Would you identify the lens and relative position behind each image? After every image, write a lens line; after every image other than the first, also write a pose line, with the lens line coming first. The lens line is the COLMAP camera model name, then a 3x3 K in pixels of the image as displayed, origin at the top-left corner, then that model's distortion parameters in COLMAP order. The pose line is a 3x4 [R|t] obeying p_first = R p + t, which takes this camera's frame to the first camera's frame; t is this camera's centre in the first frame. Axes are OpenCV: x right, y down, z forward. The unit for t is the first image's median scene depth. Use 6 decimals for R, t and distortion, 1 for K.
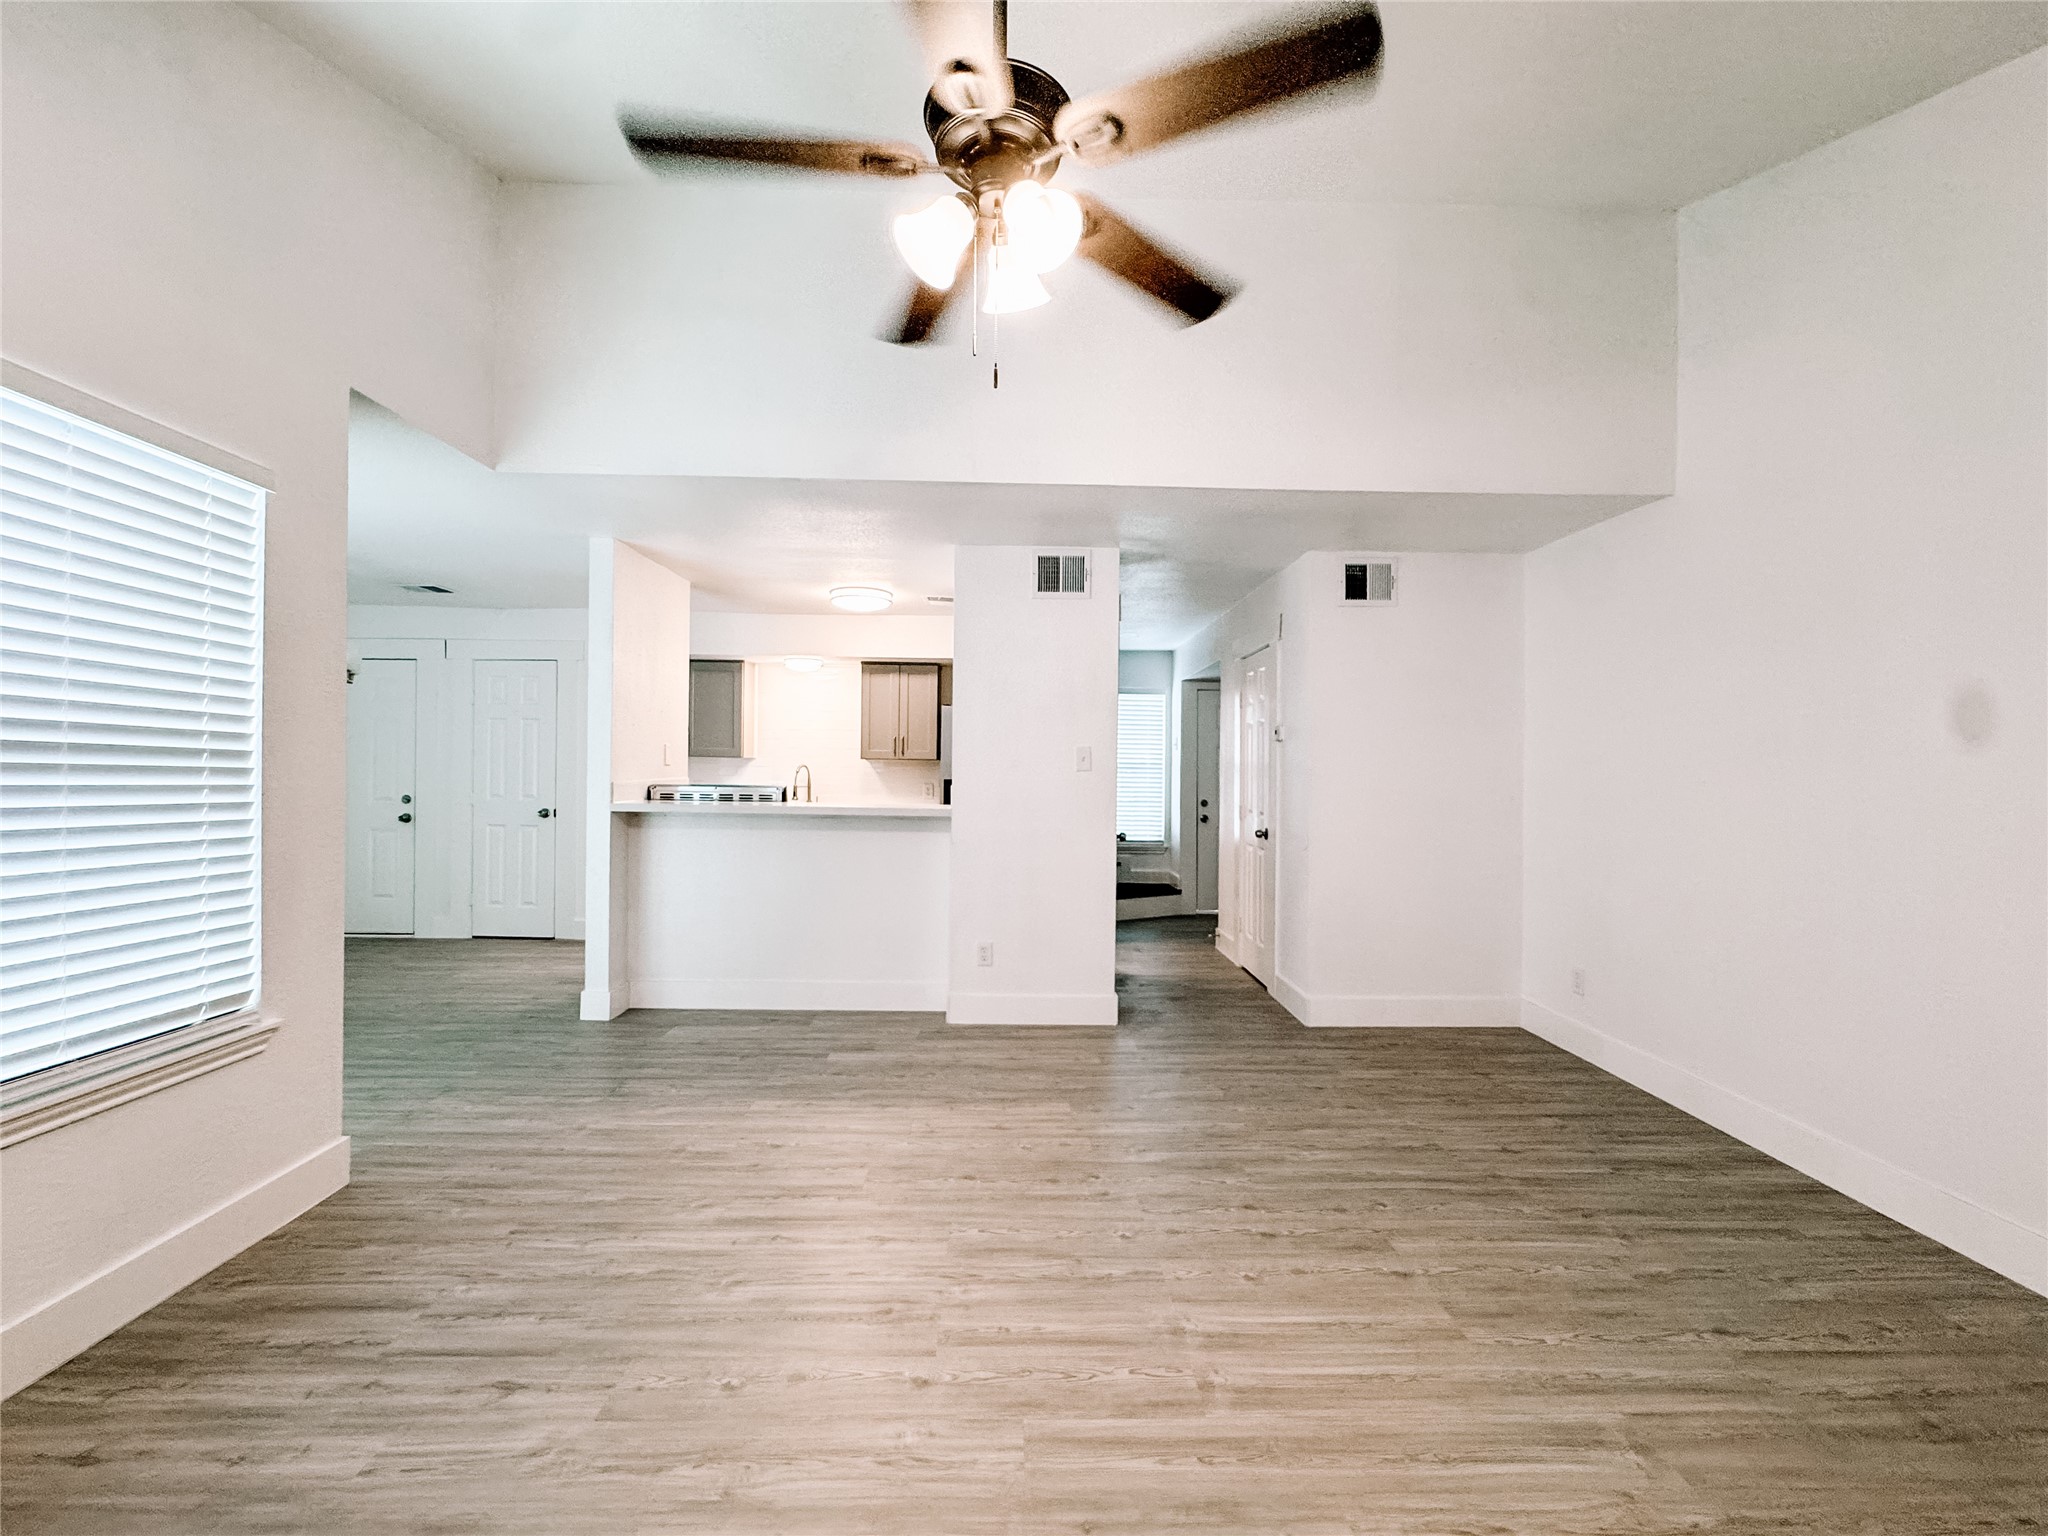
lens RADIAL K [[821.3, 0, 1032.5], [0, 821.3, 773.0], [0, 0, 1]] dist [-0.001417, -0.000702]
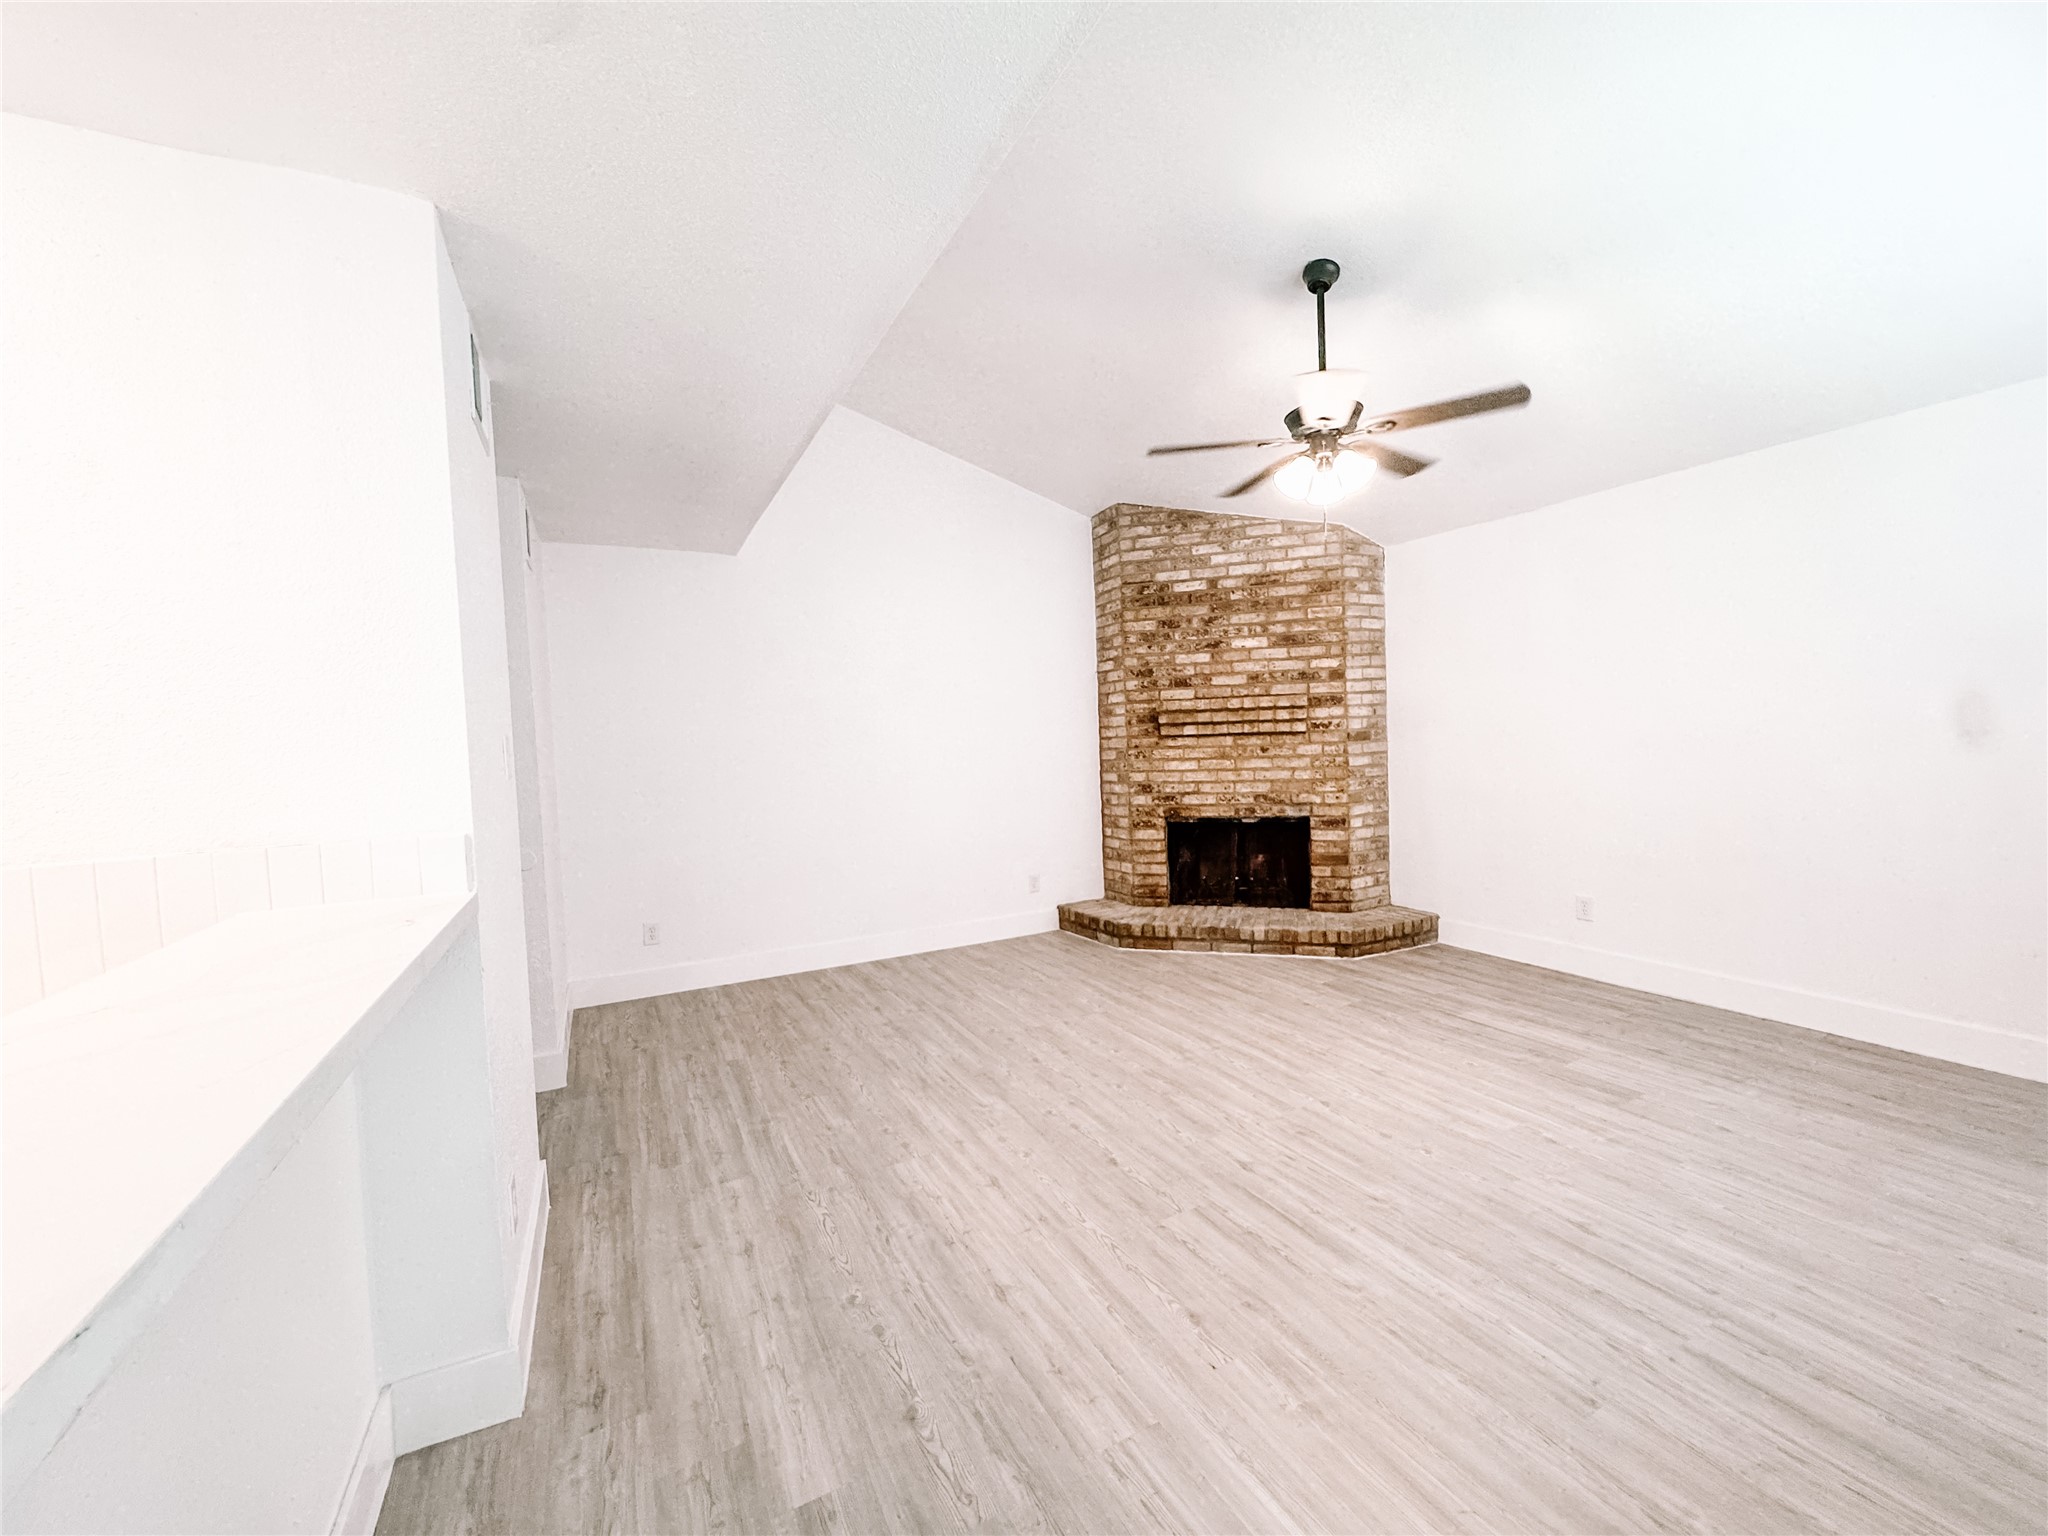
lens RADIAL K [[821.3, 0, 1030.7], [0, 821.3, 755.8], [0, 0, 1]] dist [-0.001417, -0.000702]
pose [[-0.442949, -0.019475, 0.896335, -0.868040], [0.038972, 0.998401, 0.040952, -0.036471], [-0.895699, 0.053071, -0.441482, 1.431788]]
